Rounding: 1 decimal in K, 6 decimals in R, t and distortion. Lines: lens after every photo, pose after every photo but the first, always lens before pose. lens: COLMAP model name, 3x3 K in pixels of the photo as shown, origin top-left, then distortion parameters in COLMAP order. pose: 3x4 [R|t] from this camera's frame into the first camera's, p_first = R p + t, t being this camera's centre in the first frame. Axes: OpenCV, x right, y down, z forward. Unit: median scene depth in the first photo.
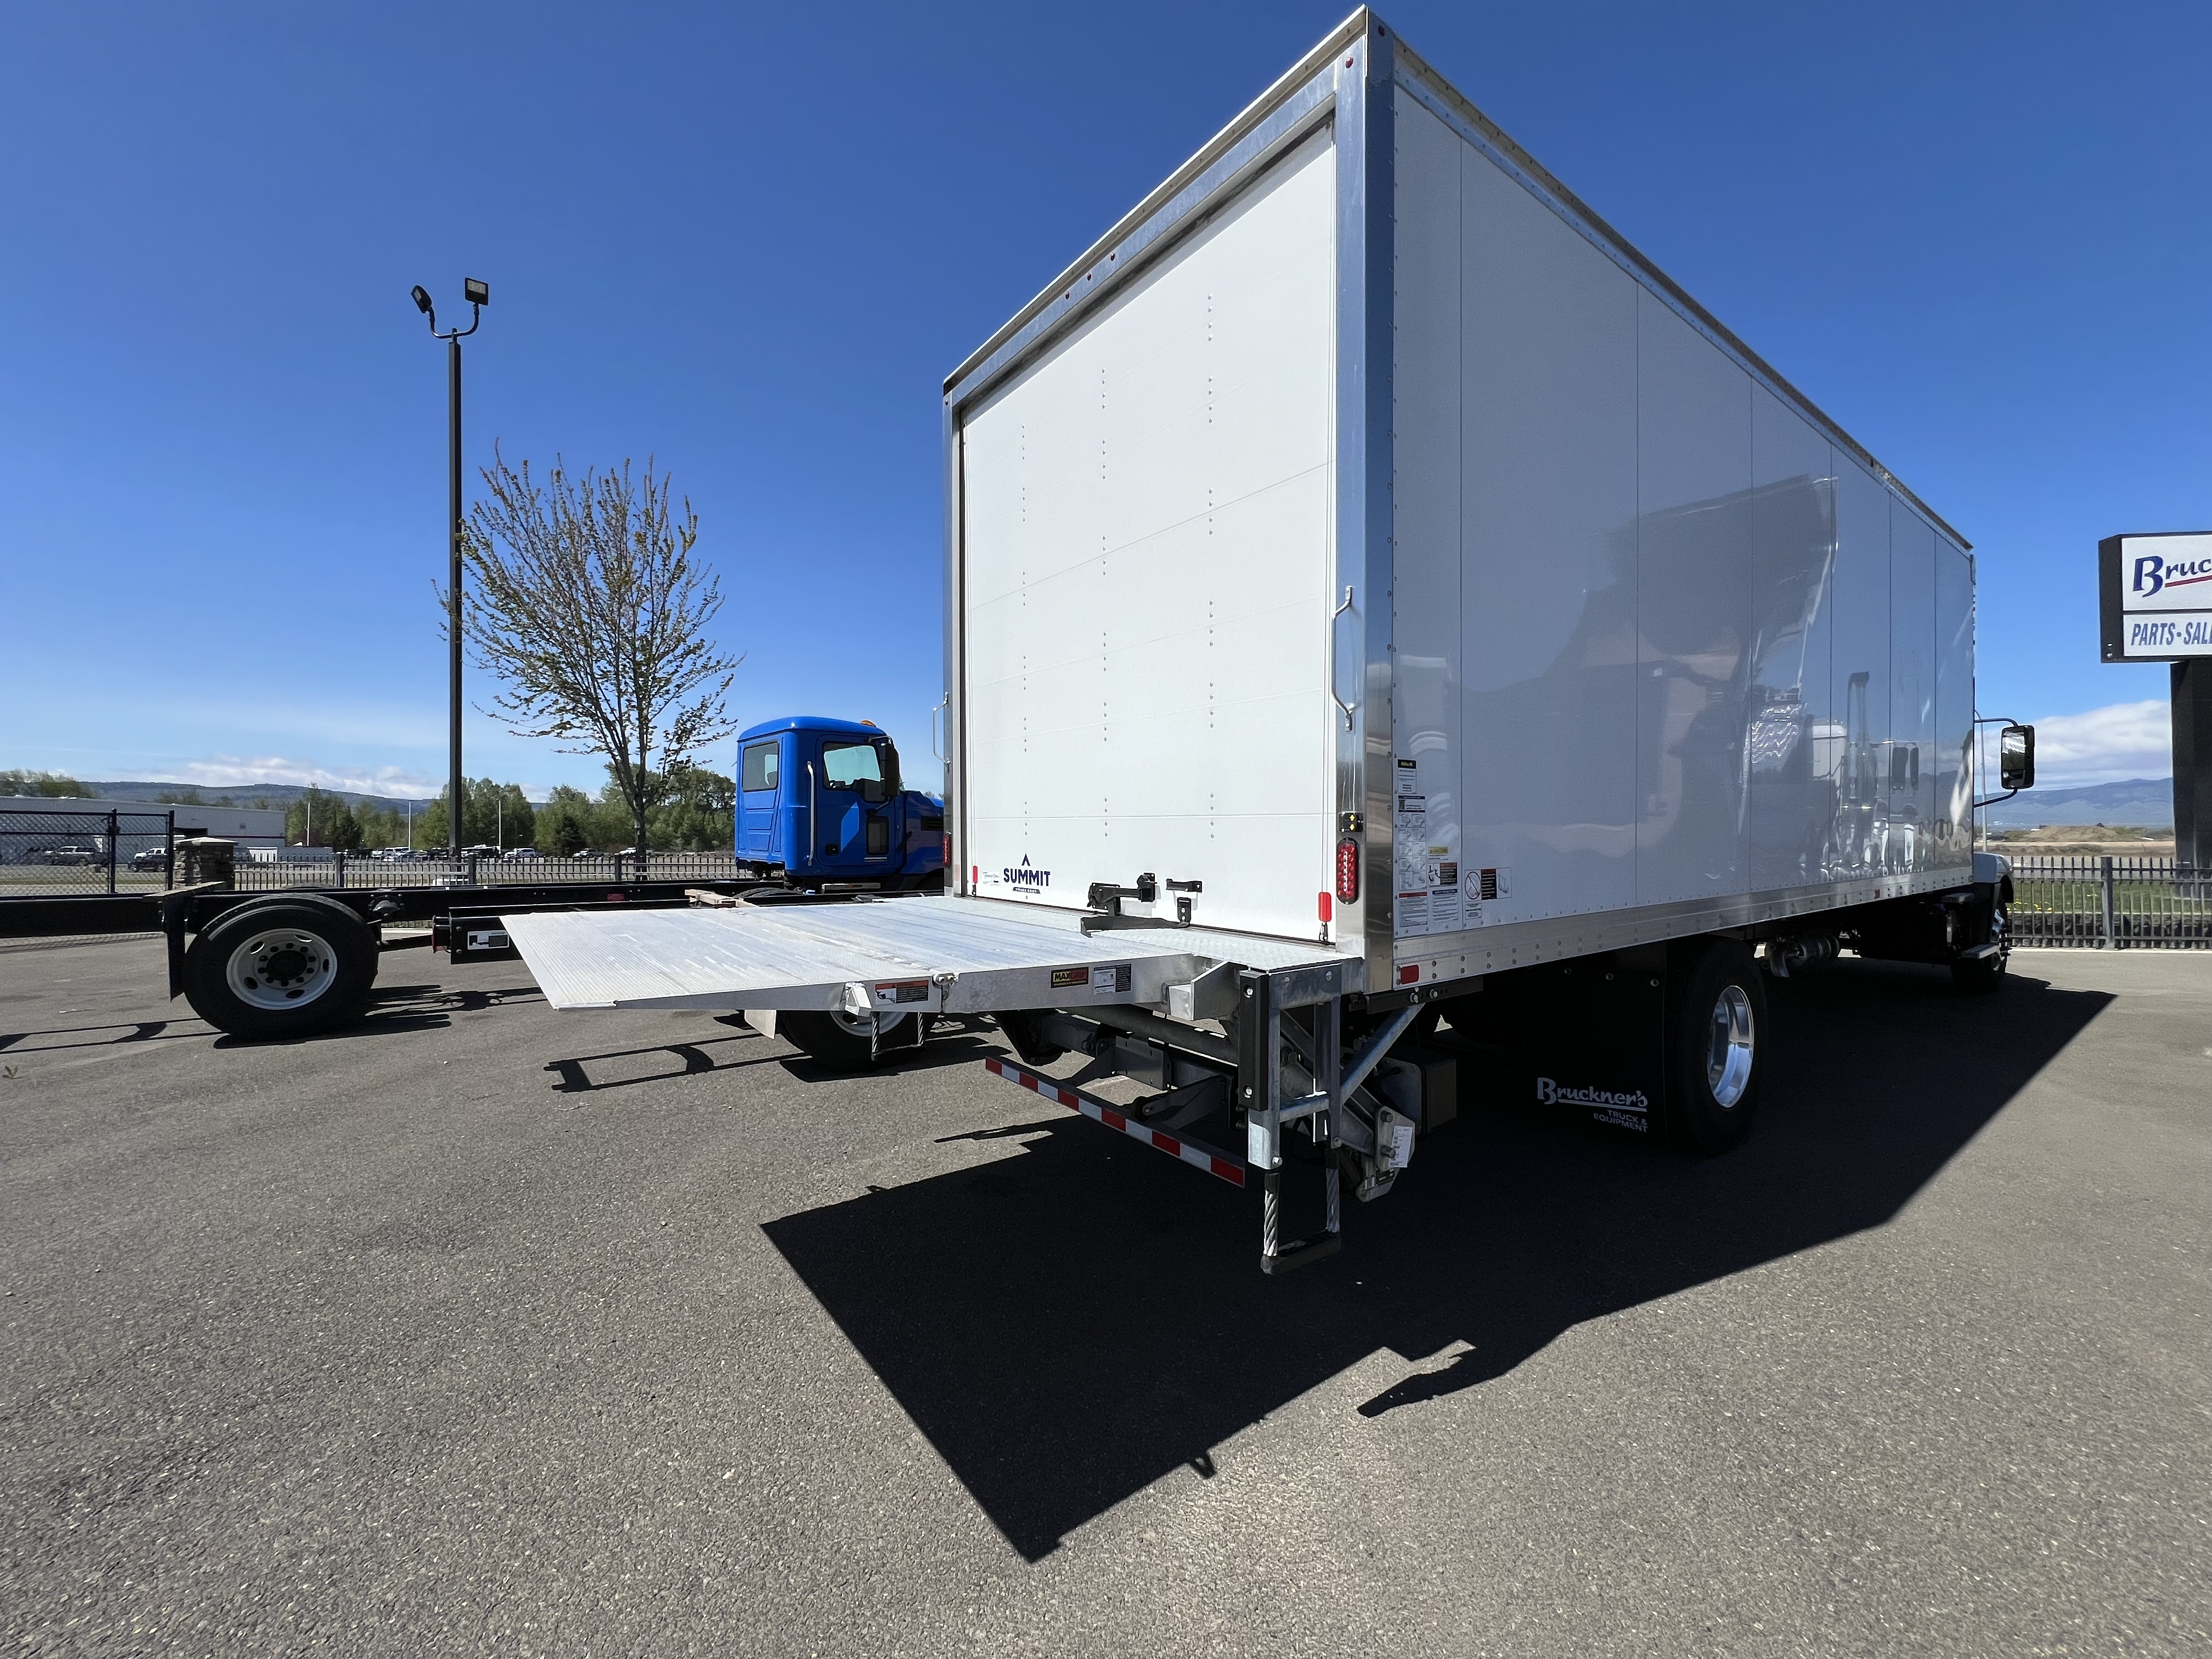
lens RADIAL K [[879.8, 0, 1106.4], [0, 879.8, 834.7], [0, 0, 1]] dist [-0.007356, 0.001309]
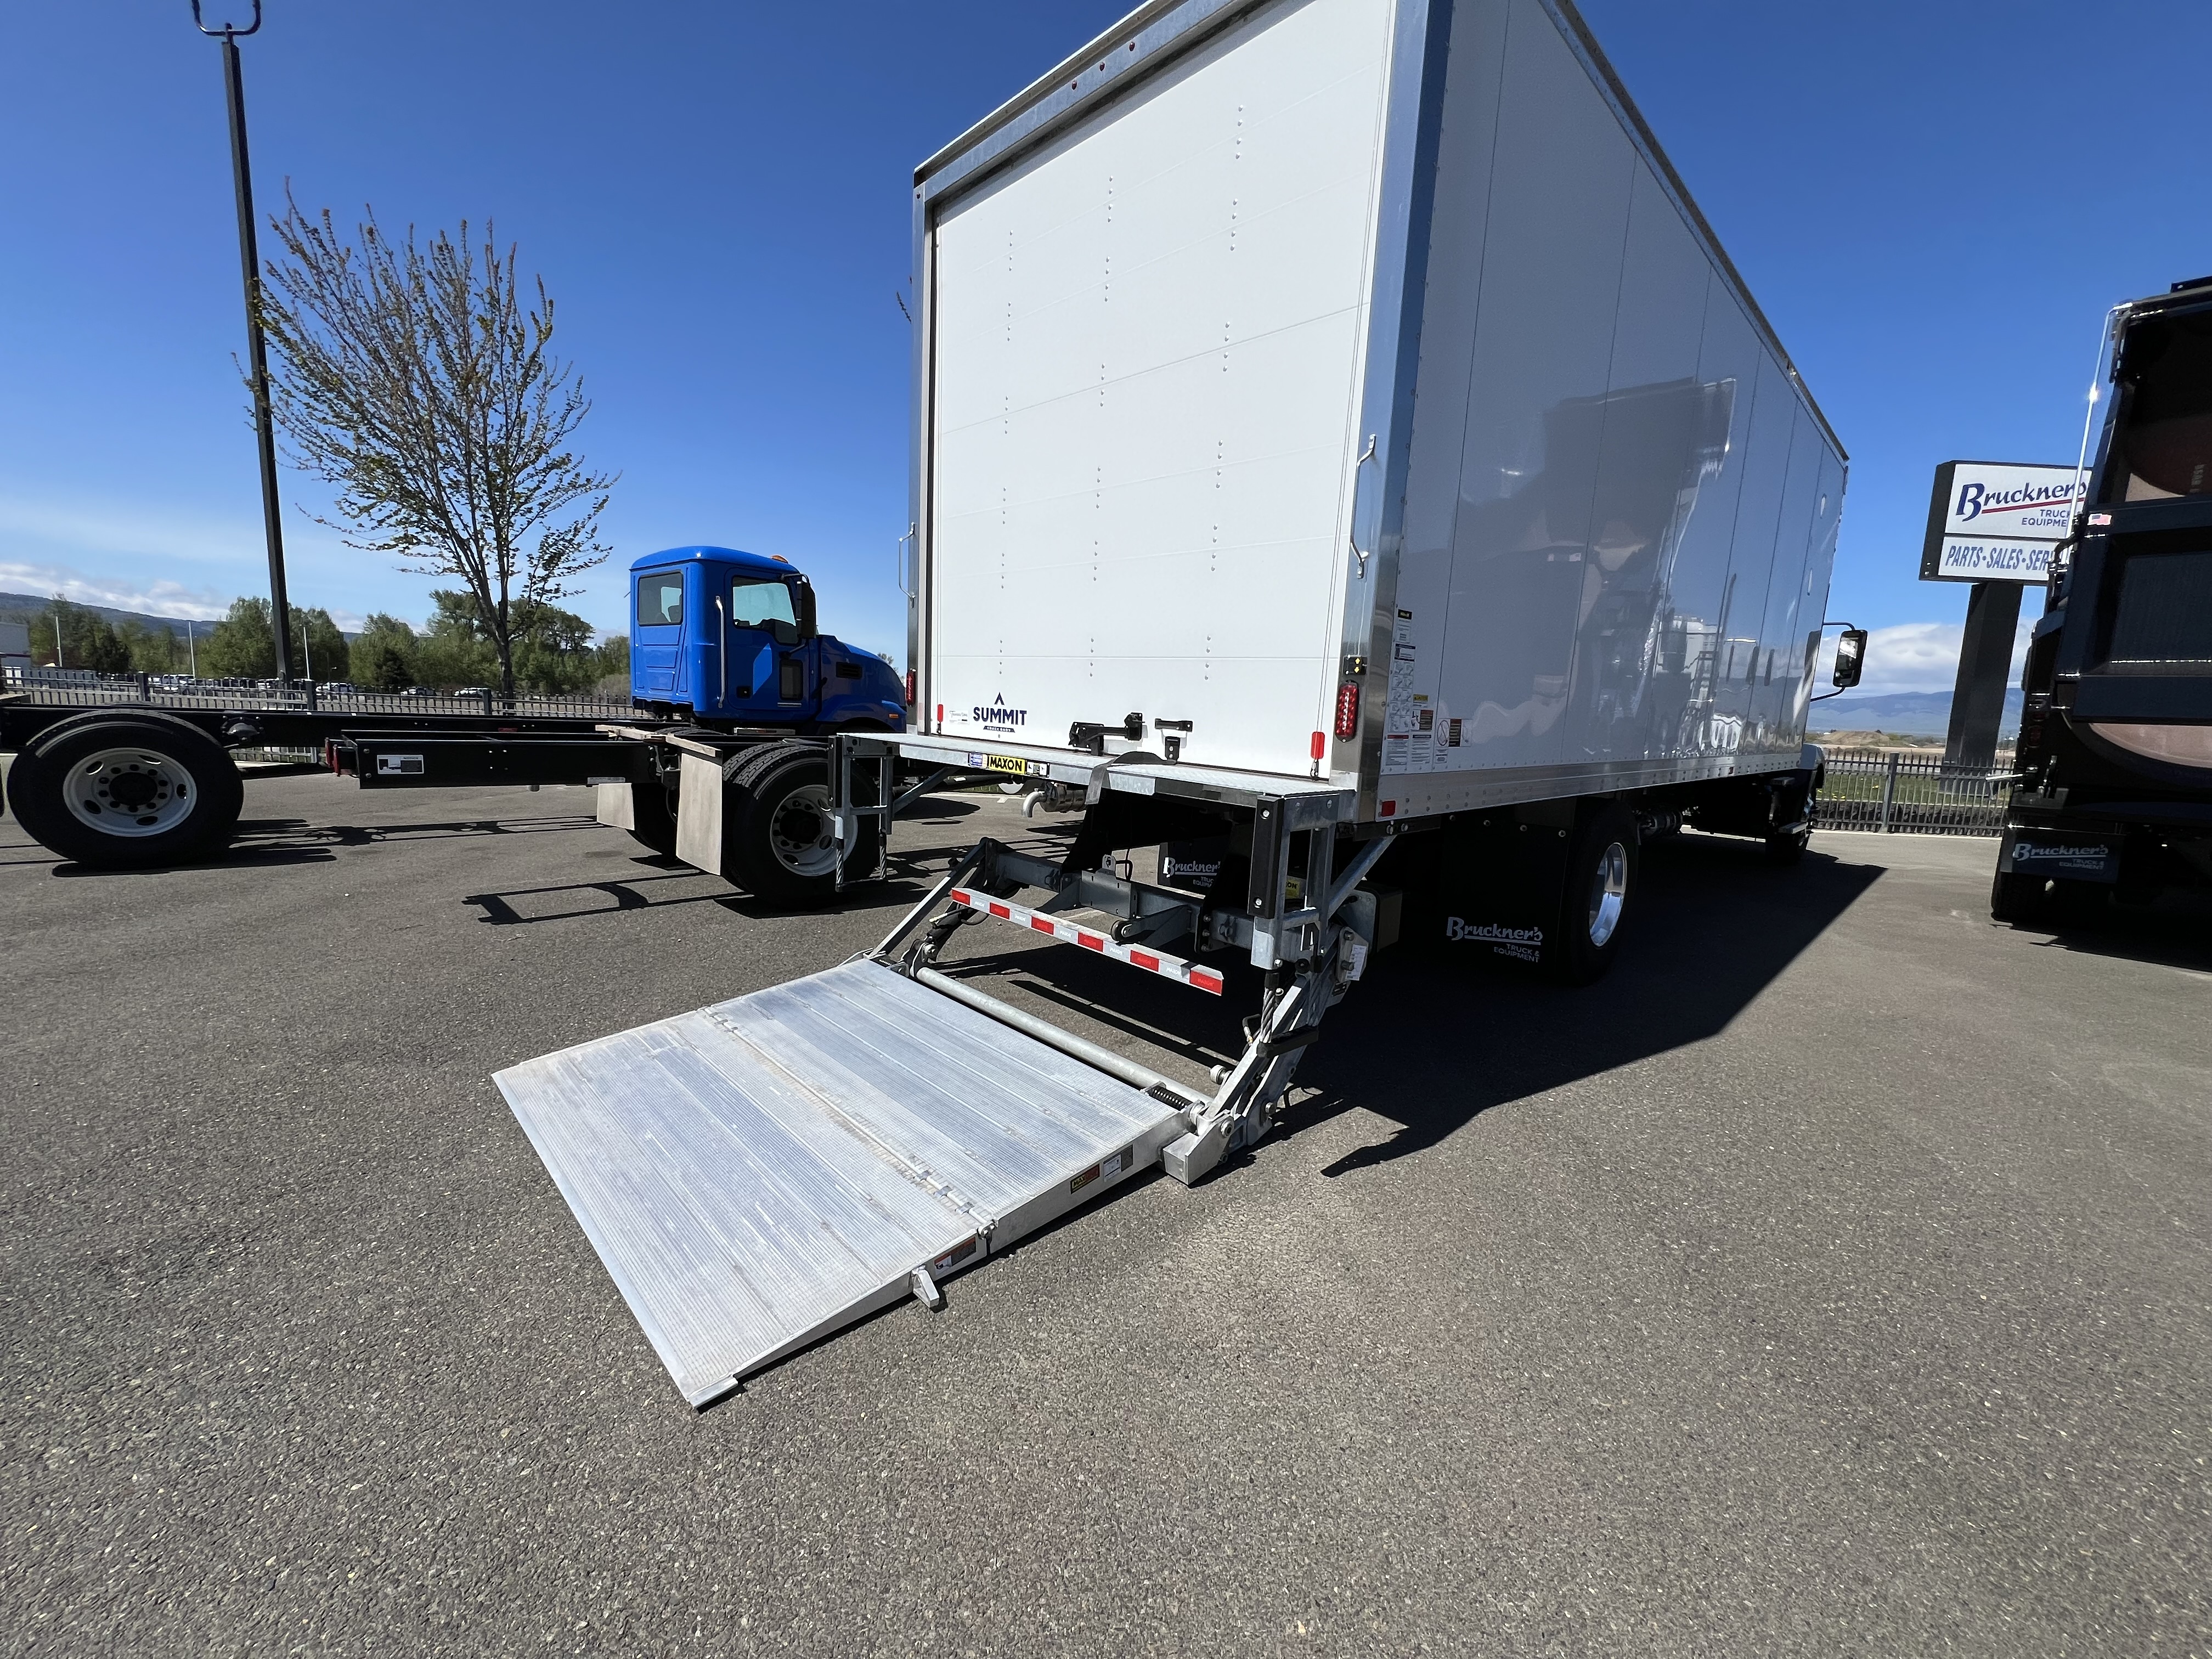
lens RADIAL K [[879.8, 0, 1111.5], [0, 879.8, 833.9], [0, 0, 1]] dist [-0.007356, 0.001309]
pose [[0.990368, 0.025370, 0.136115, -0.097266], [-0.045401, 0.988222, 0.146140, 0.028241], [-0.130804, -0.150913, 0.979855, -0.030388]]
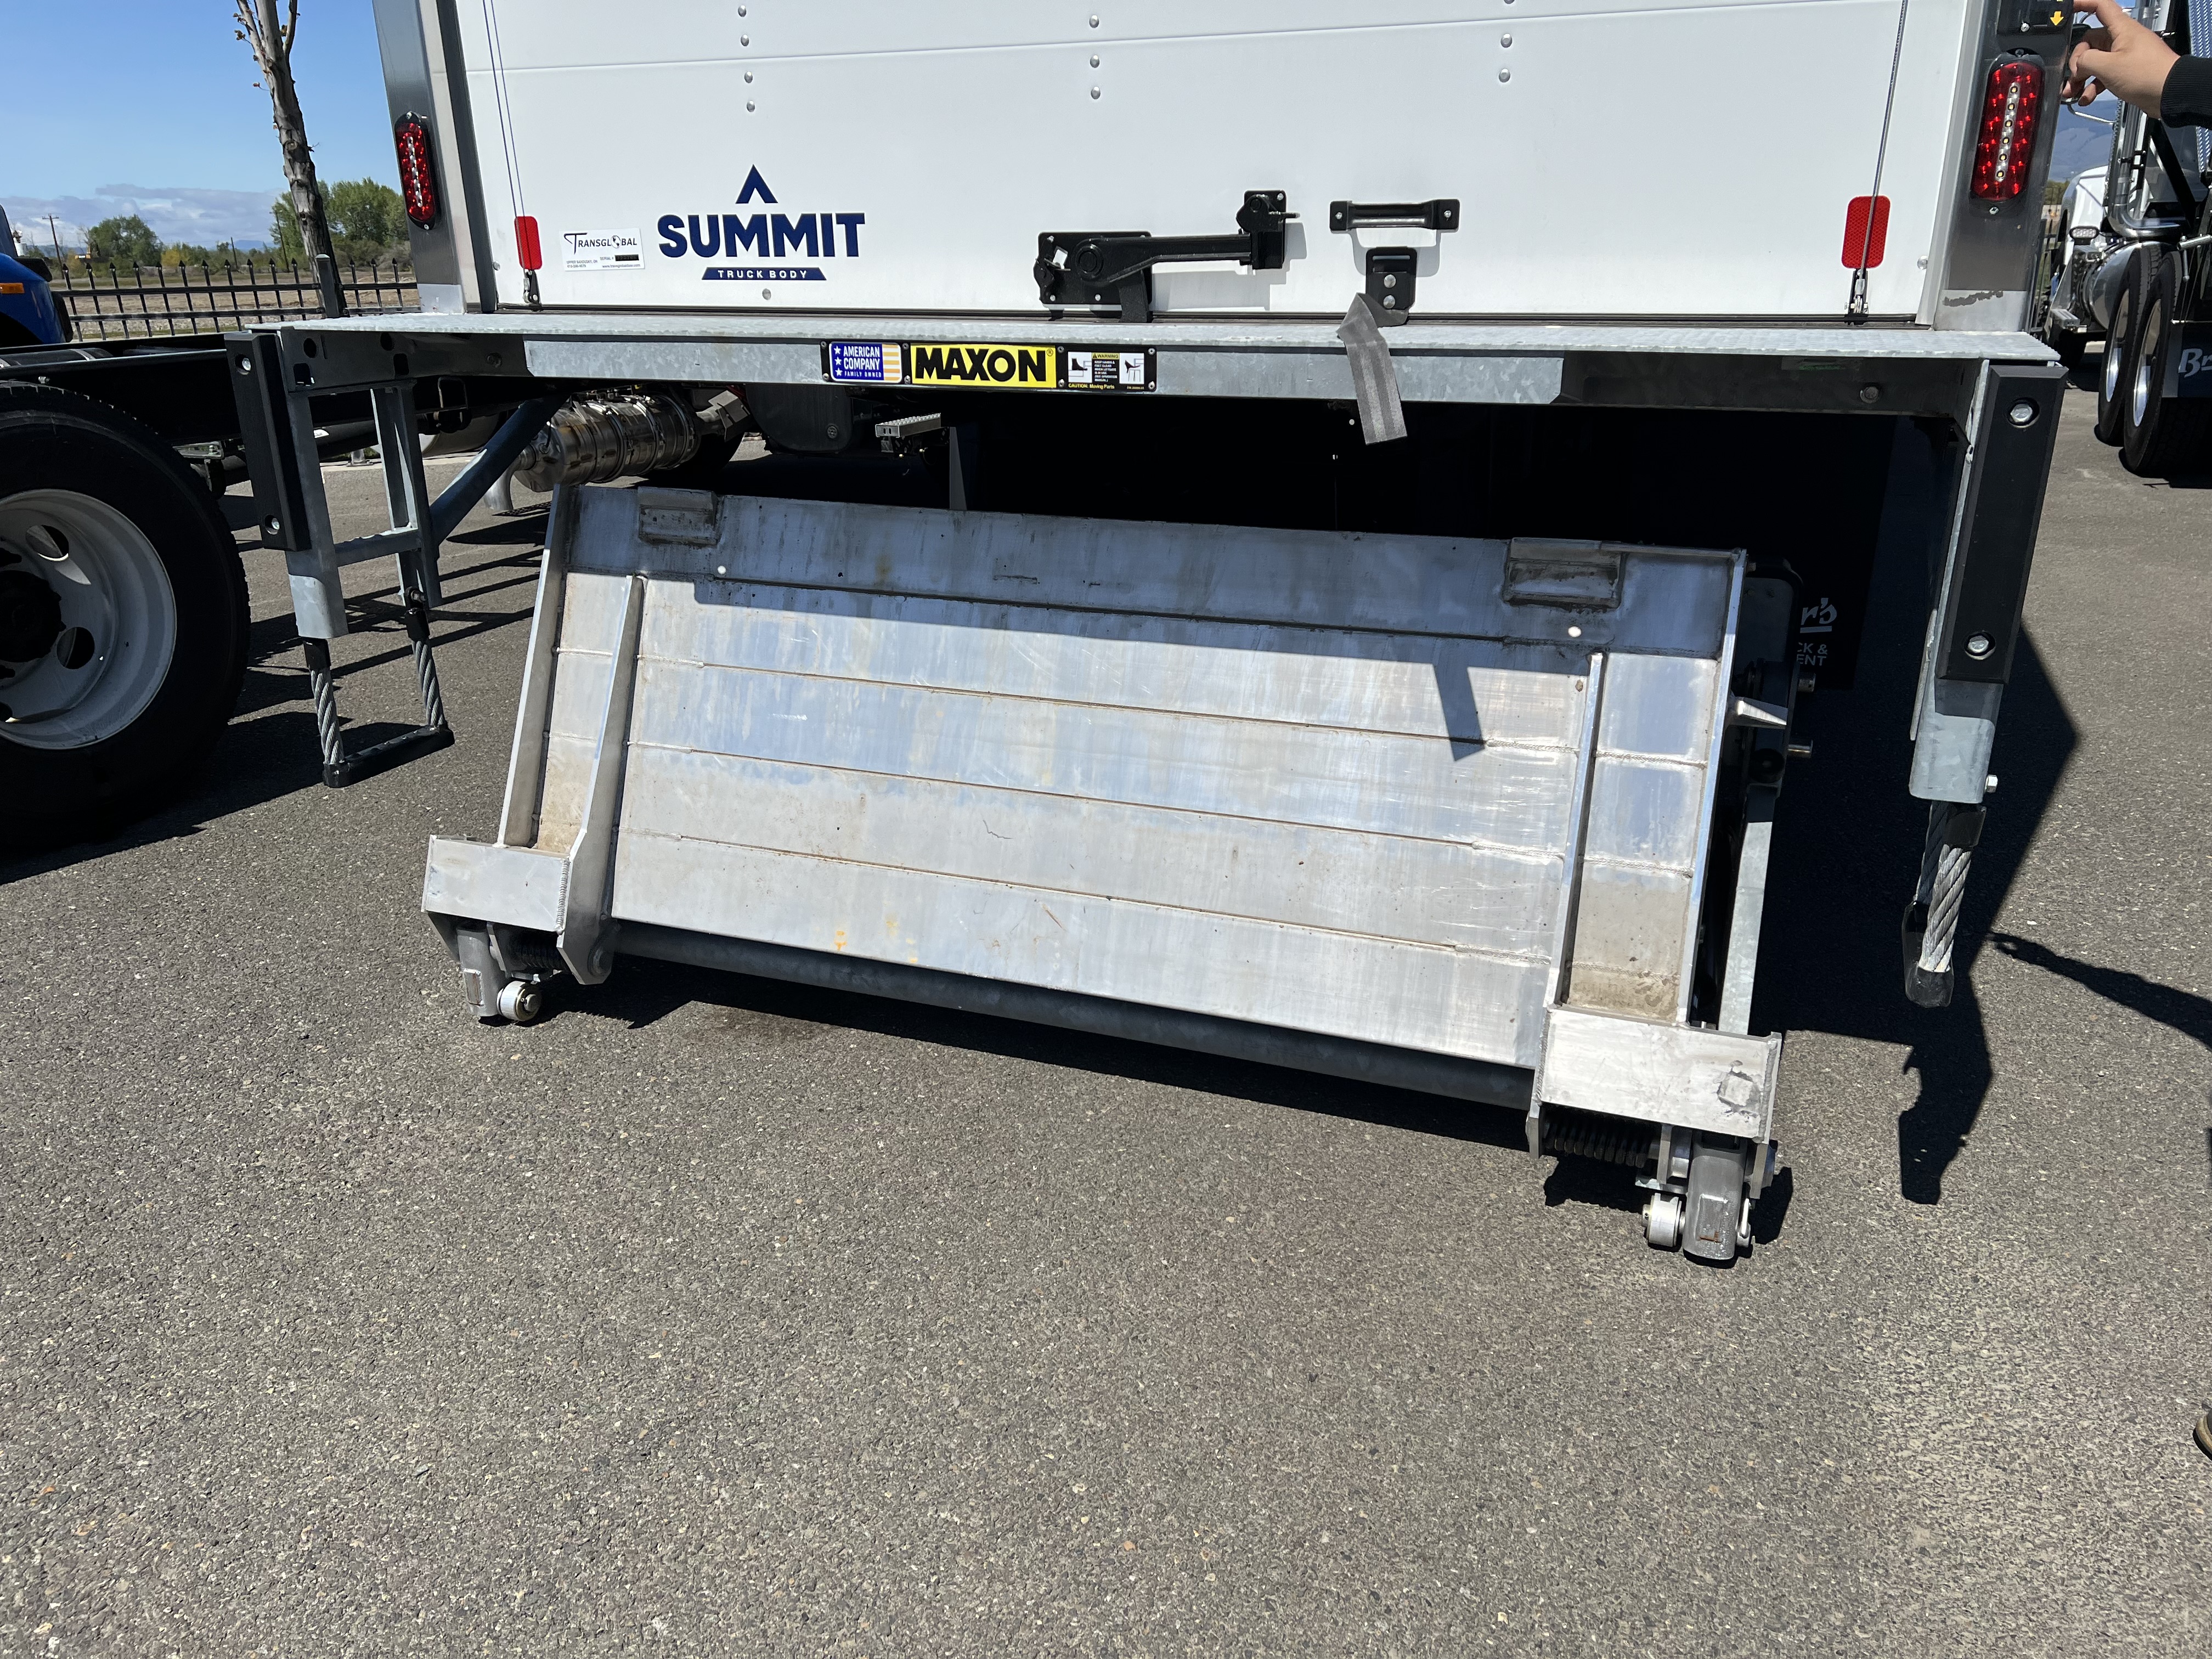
lens RADIAL K [[1664.4, 0, 1112.1], [0, 1664.4, 850.2], [0, 0, 1]] dist [0.012658, -0.008251]
pose [[0.852104, -0.199450, 0.483878, -0.352959], [0.019374, 0.935926, 0.351664, 0.045628], [-0.523013, -0.290280, 0.801370, 0.287487]]
